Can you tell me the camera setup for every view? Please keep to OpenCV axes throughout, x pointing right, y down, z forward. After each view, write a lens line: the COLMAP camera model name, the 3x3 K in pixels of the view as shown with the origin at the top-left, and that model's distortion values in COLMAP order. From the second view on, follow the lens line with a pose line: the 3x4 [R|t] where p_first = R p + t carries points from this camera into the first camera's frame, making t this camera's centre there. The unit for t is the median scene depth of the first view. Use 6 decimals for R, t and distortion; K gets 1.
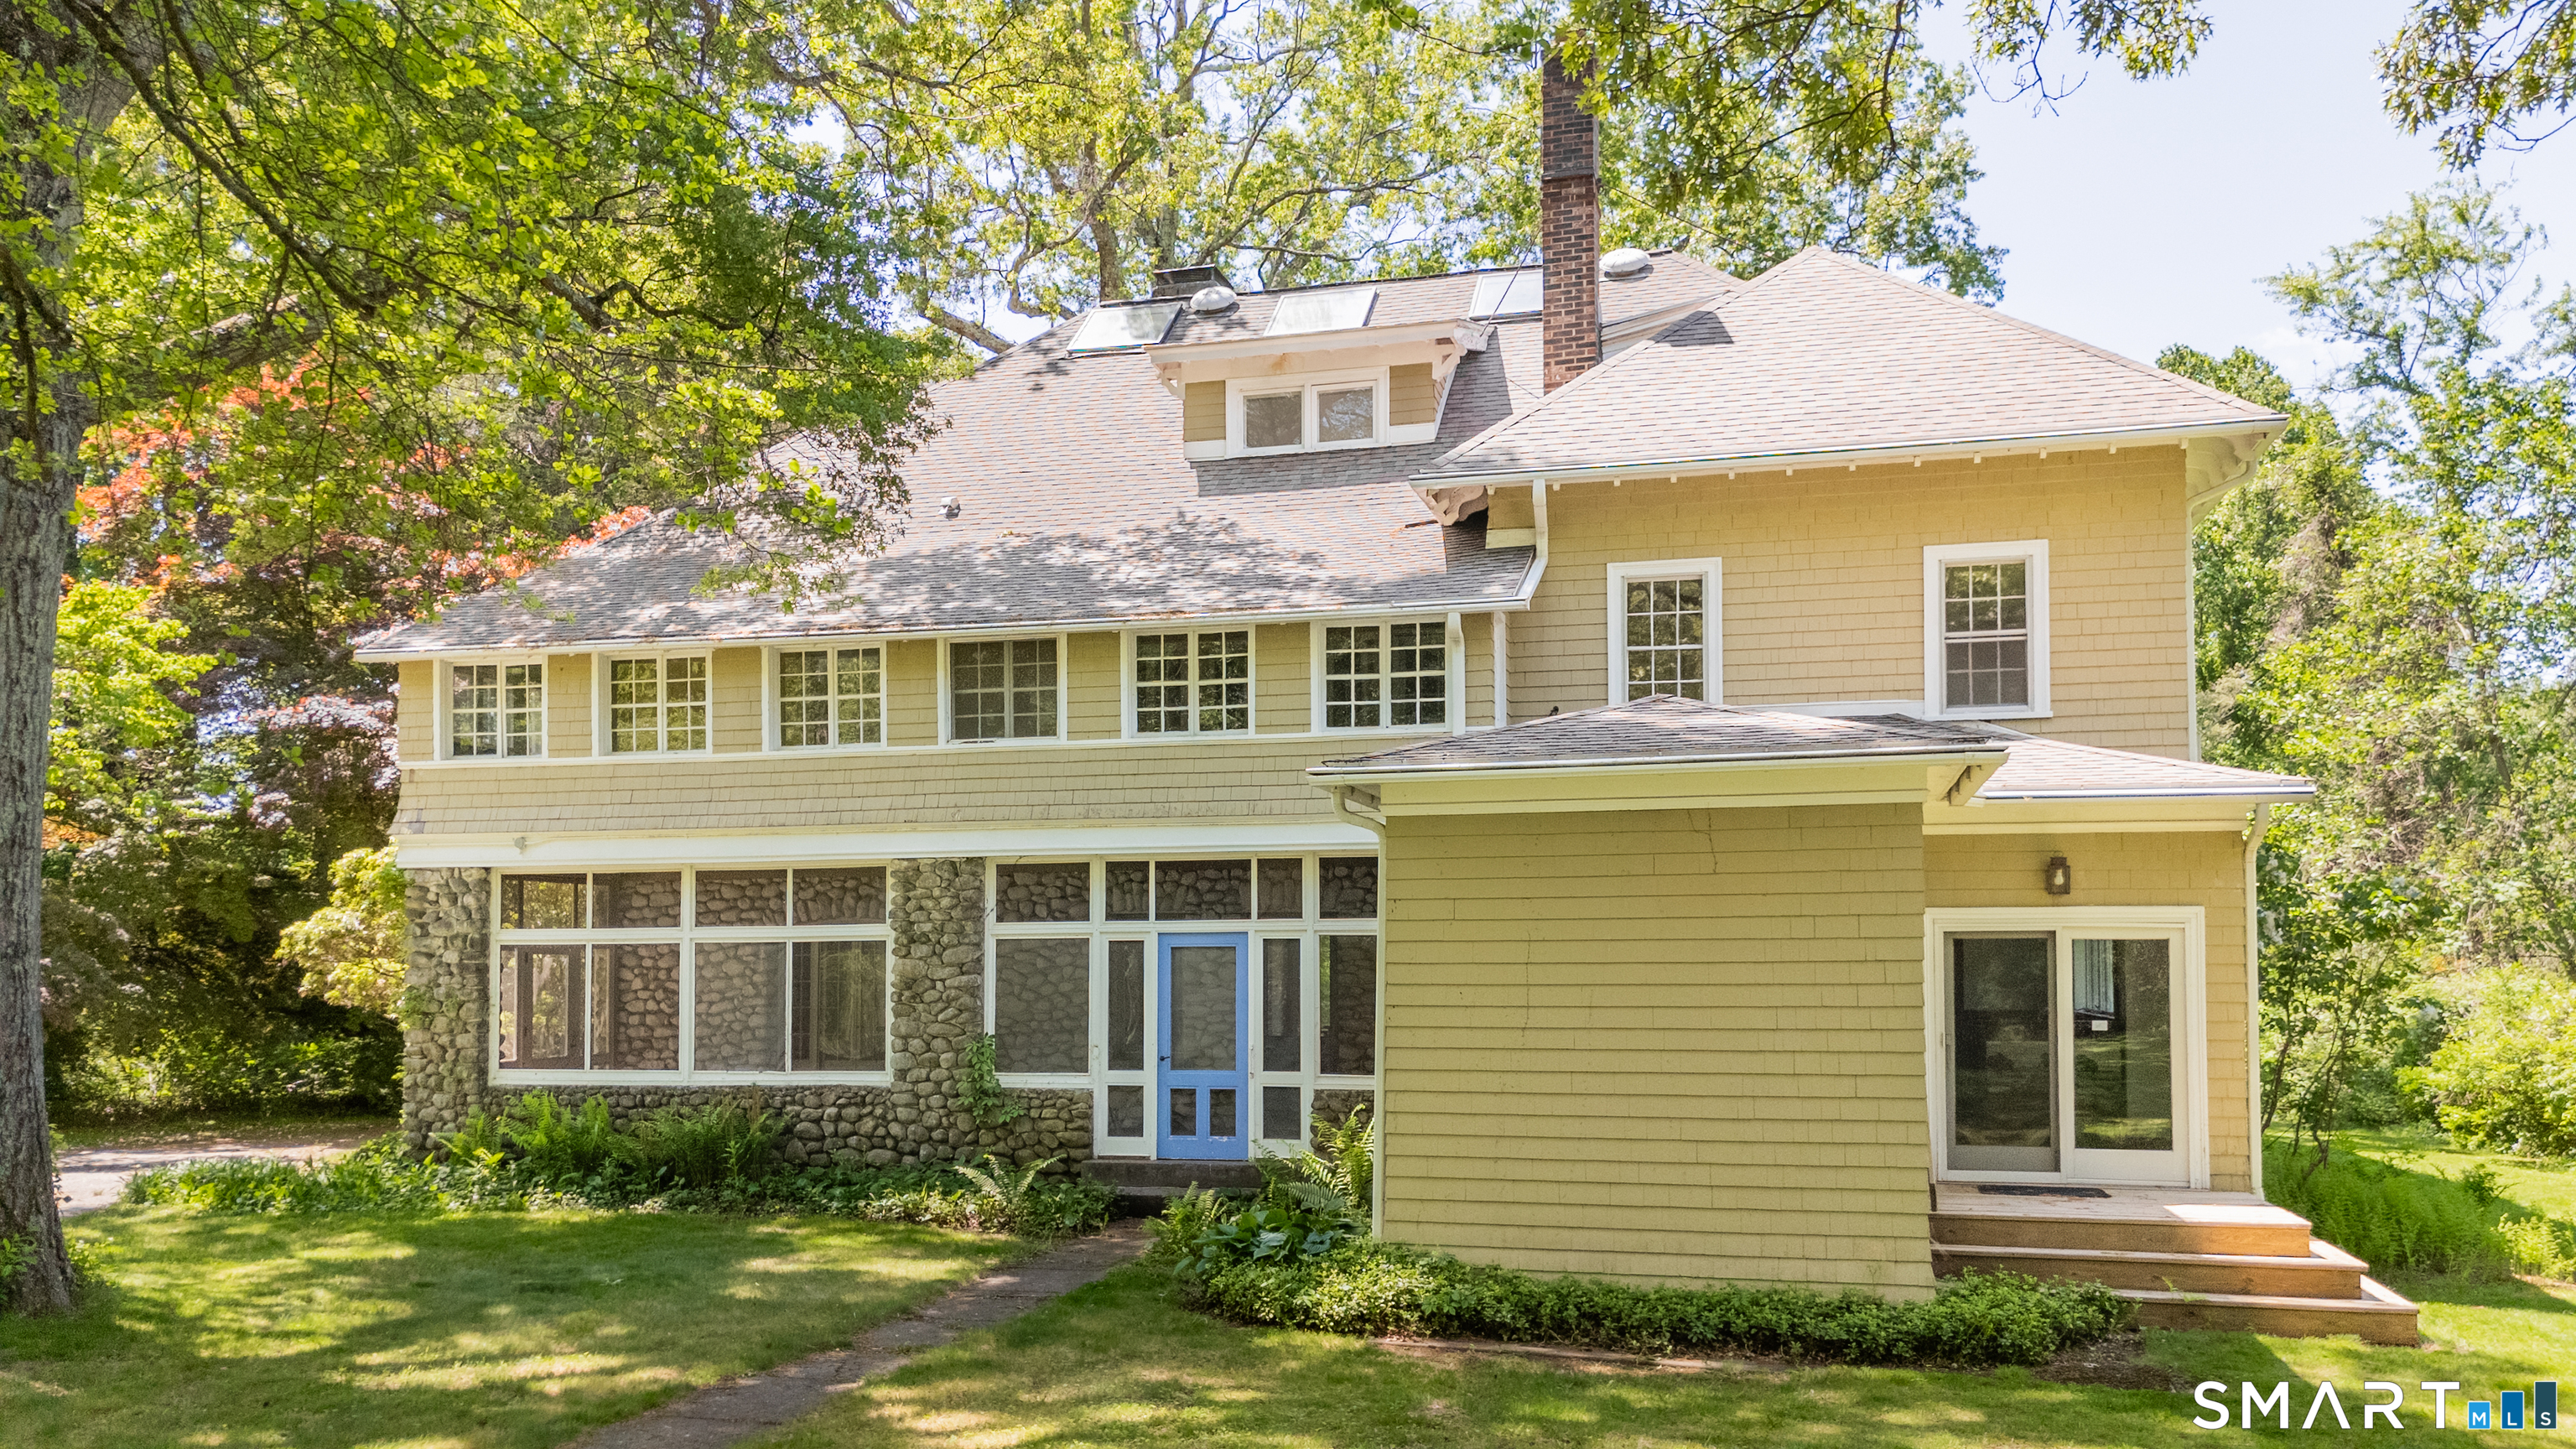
lens RADIAL K [[1970.0, 0, 1285.4], [0, 1970.0, 899.8], [0, 0, 1]] dist [0.049808, 0.000735]
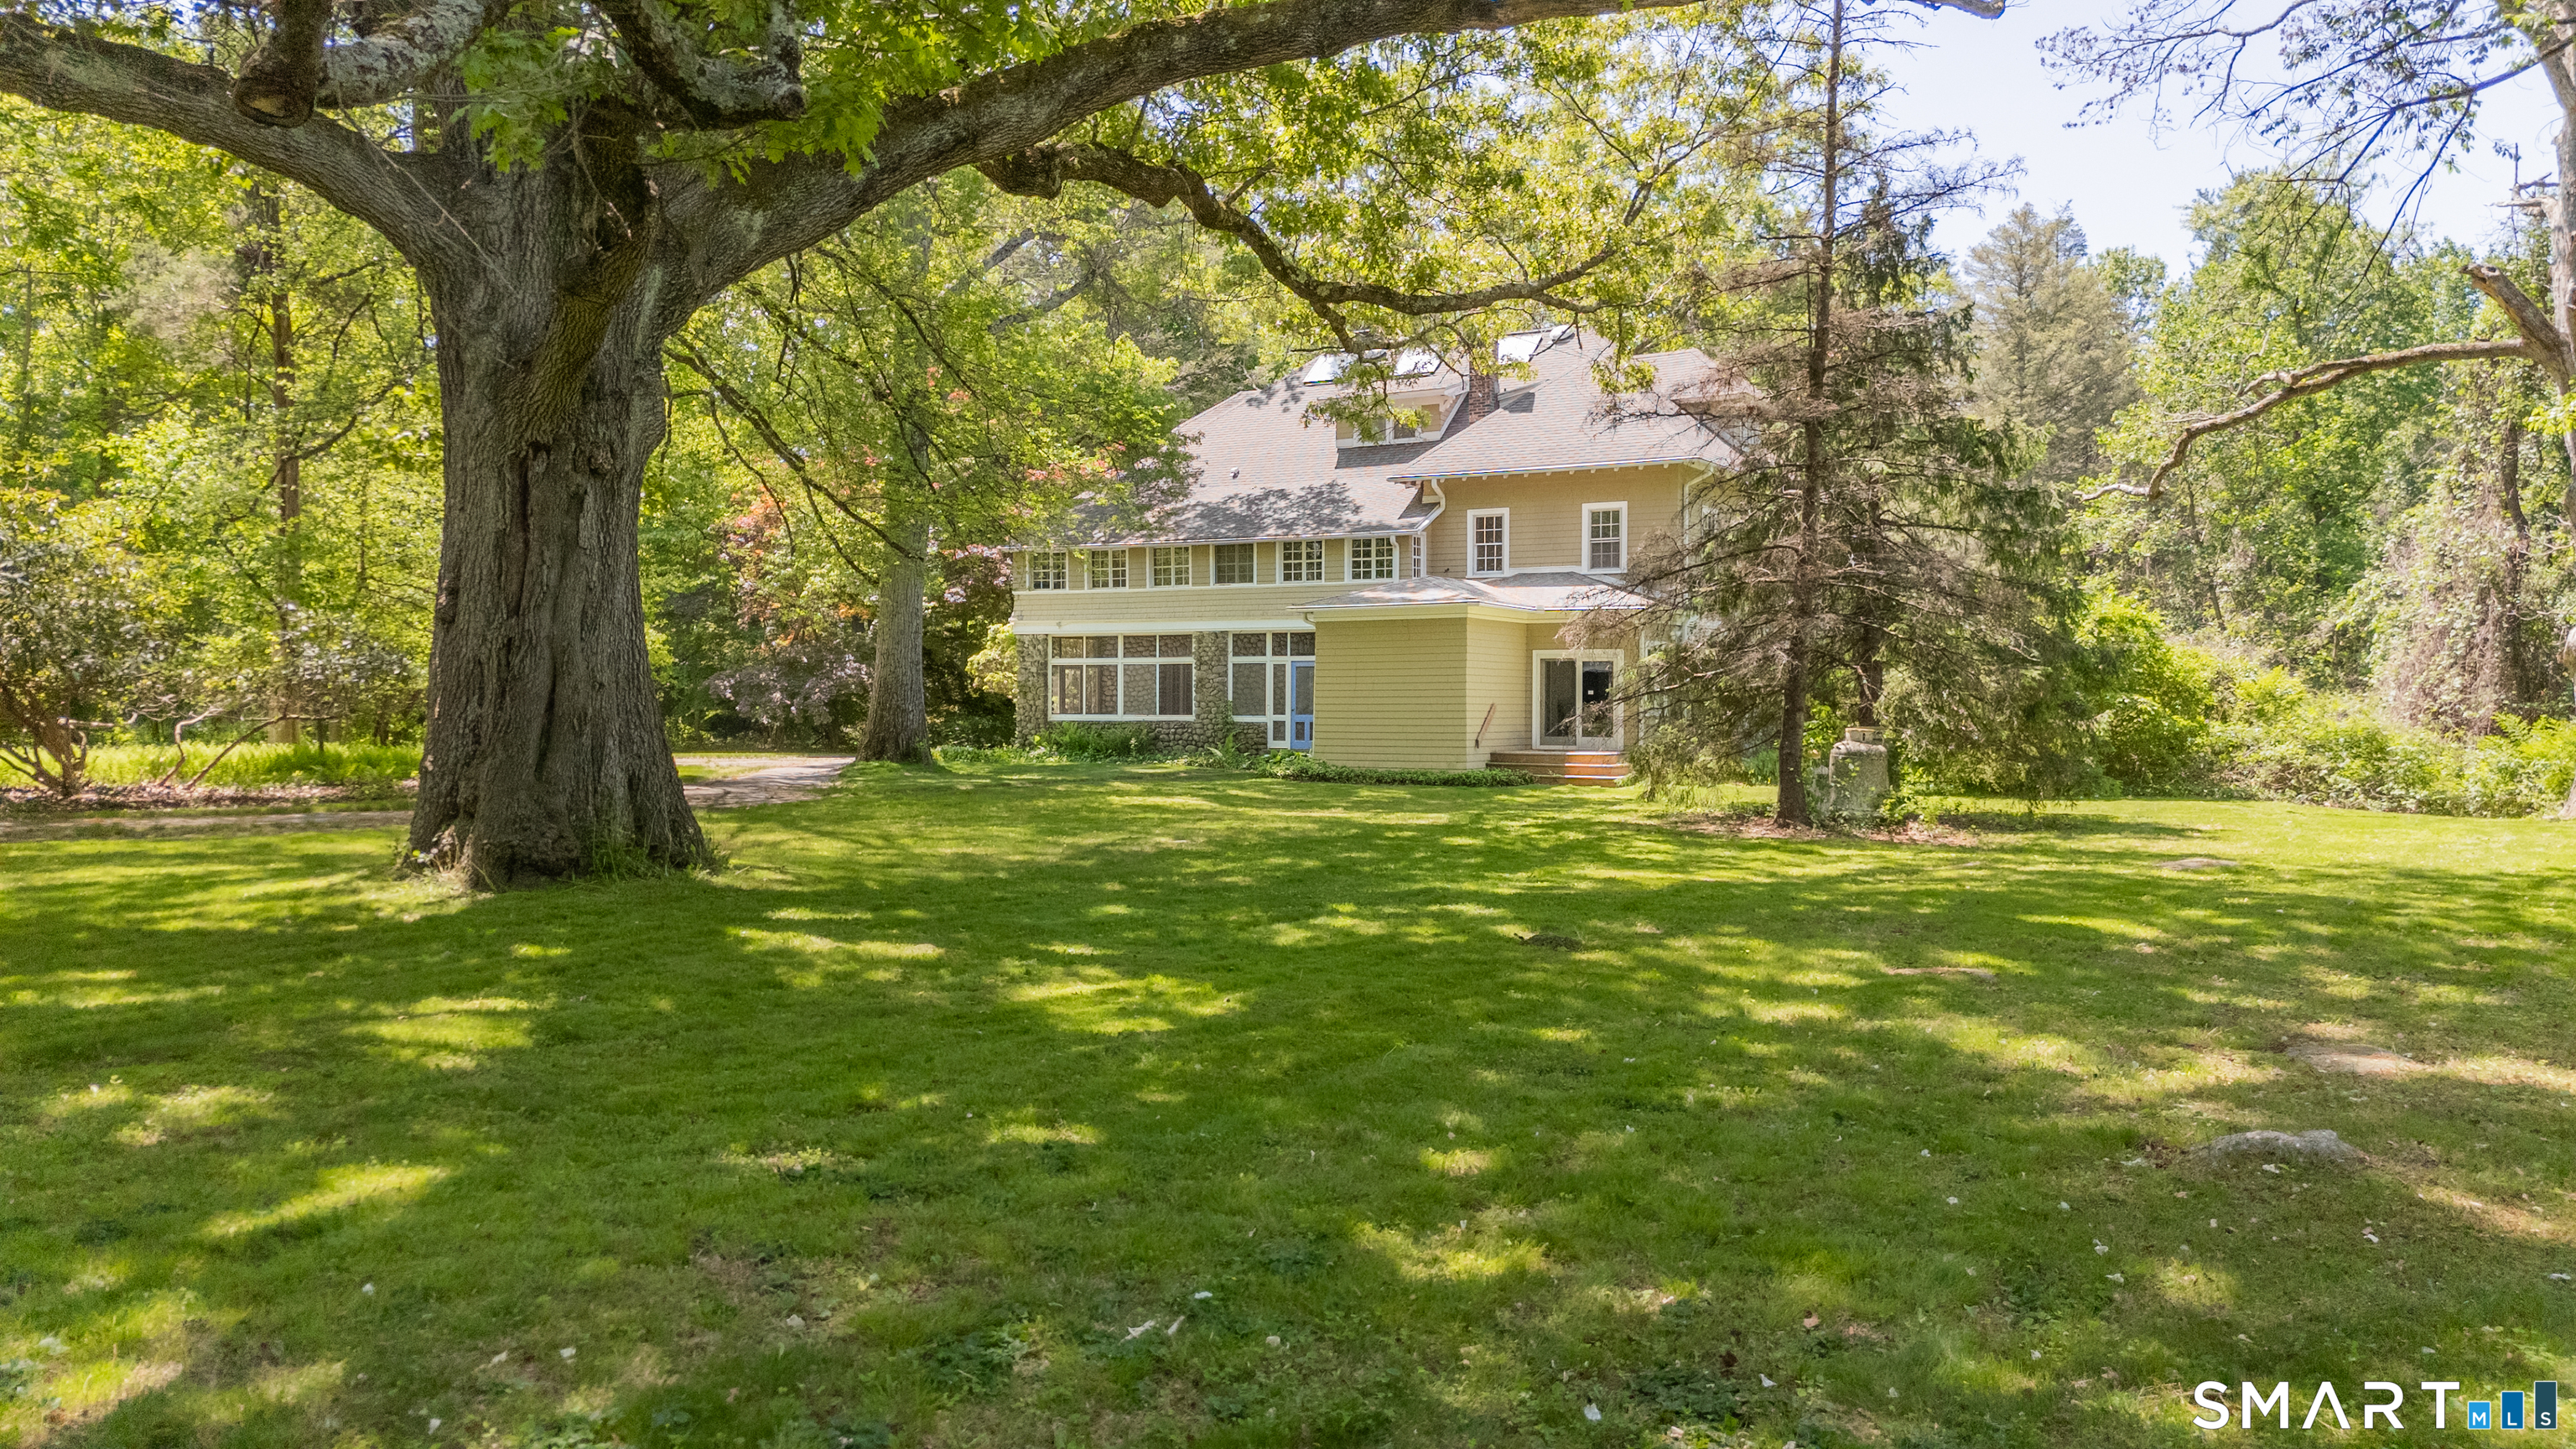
lens RADIAL K [[1925.6, 0, 1288.0], [0, 1925.6, 724.5], [0, 0, 1]] dist [0.152670, -0.262989]
pose [[0.963891, 0.007148, -0.266201, 0.576972], [0.007398, 0.998535, 0.053601, -0.033153], [0.266194, -0.053635, 0.962426, -1.354852]]
